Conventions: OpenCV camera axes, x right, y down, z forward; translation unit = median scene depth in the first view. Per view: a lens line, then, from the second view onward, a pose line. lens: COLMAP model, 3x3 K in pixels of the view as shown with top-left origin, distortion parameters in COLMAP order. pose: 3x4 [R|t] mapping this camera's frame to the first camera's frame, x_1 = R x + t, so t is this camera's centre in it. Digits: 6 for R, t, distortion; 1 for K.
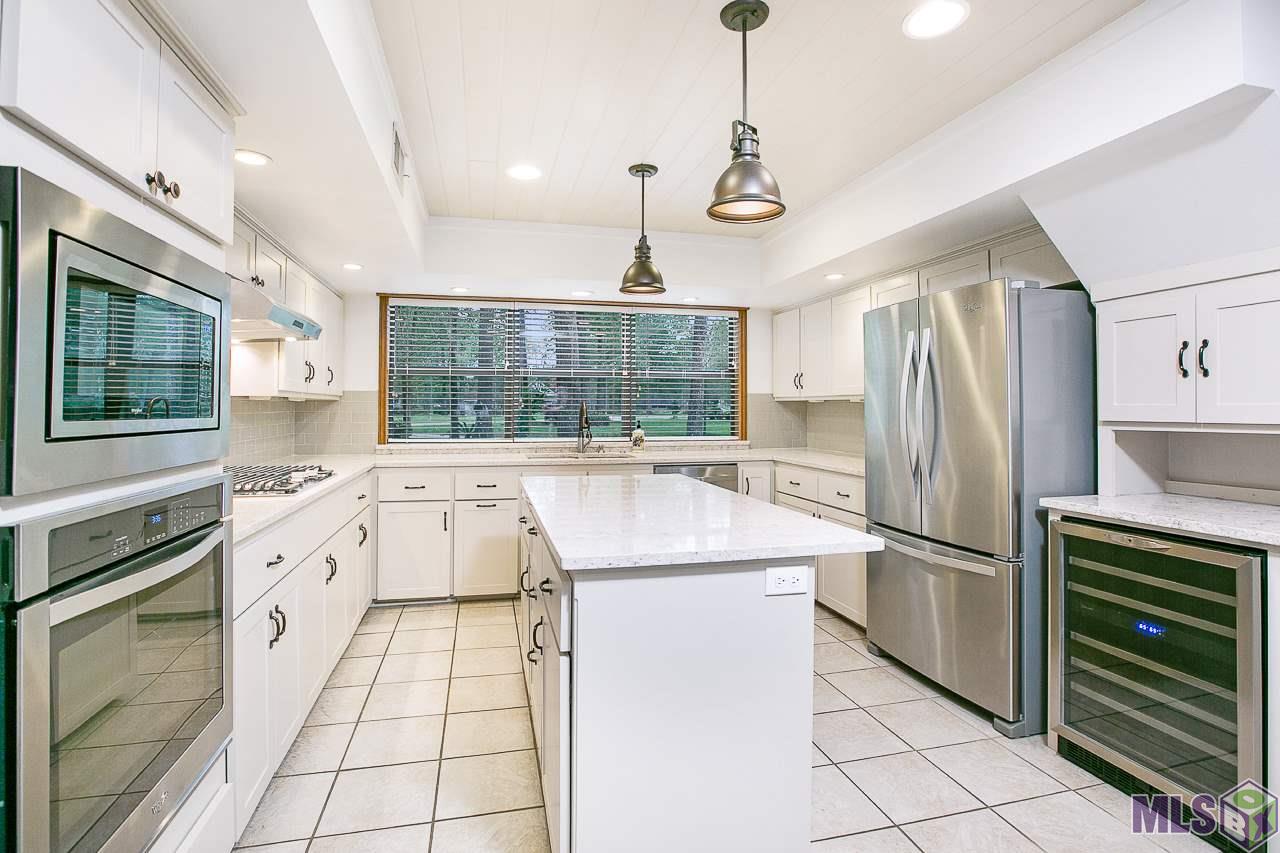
lens RADIAL K [[583.1, 0, 650.6], [0, 583.1, 403.4], [0, 0, 1]] dist [-0.022894, 0.000055]
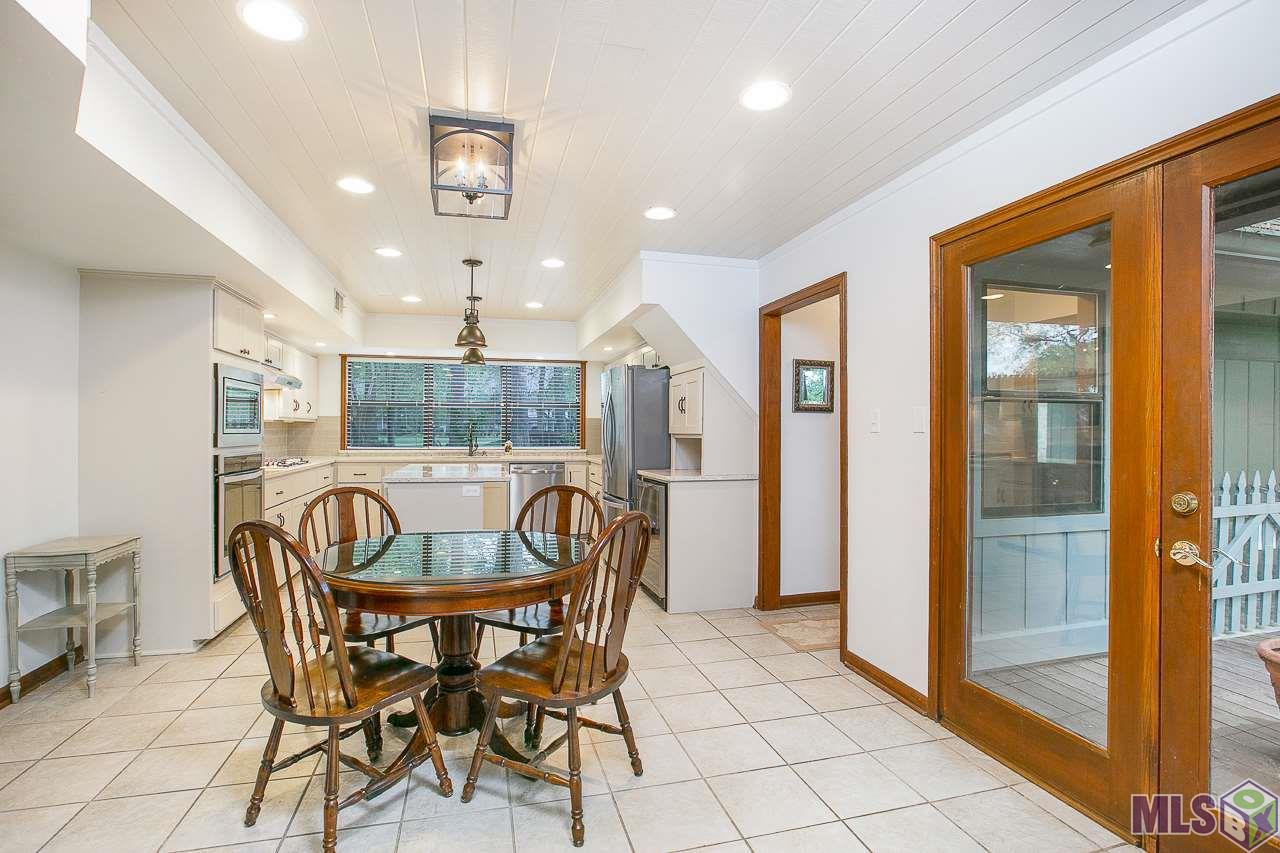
lens RADIAL K [[583.1, 0, 636.2], [0, 583.1, 429.6], [0, 0, 1]] dist [-0.022894, 0.000055]
pose [[0.999978, 0.003543, -0.005531, 0.351081], [-0.003496, 0.999959, 0.008345, -0.000597], [0.005560, -0.008325, 0.999950, -0.582440]]
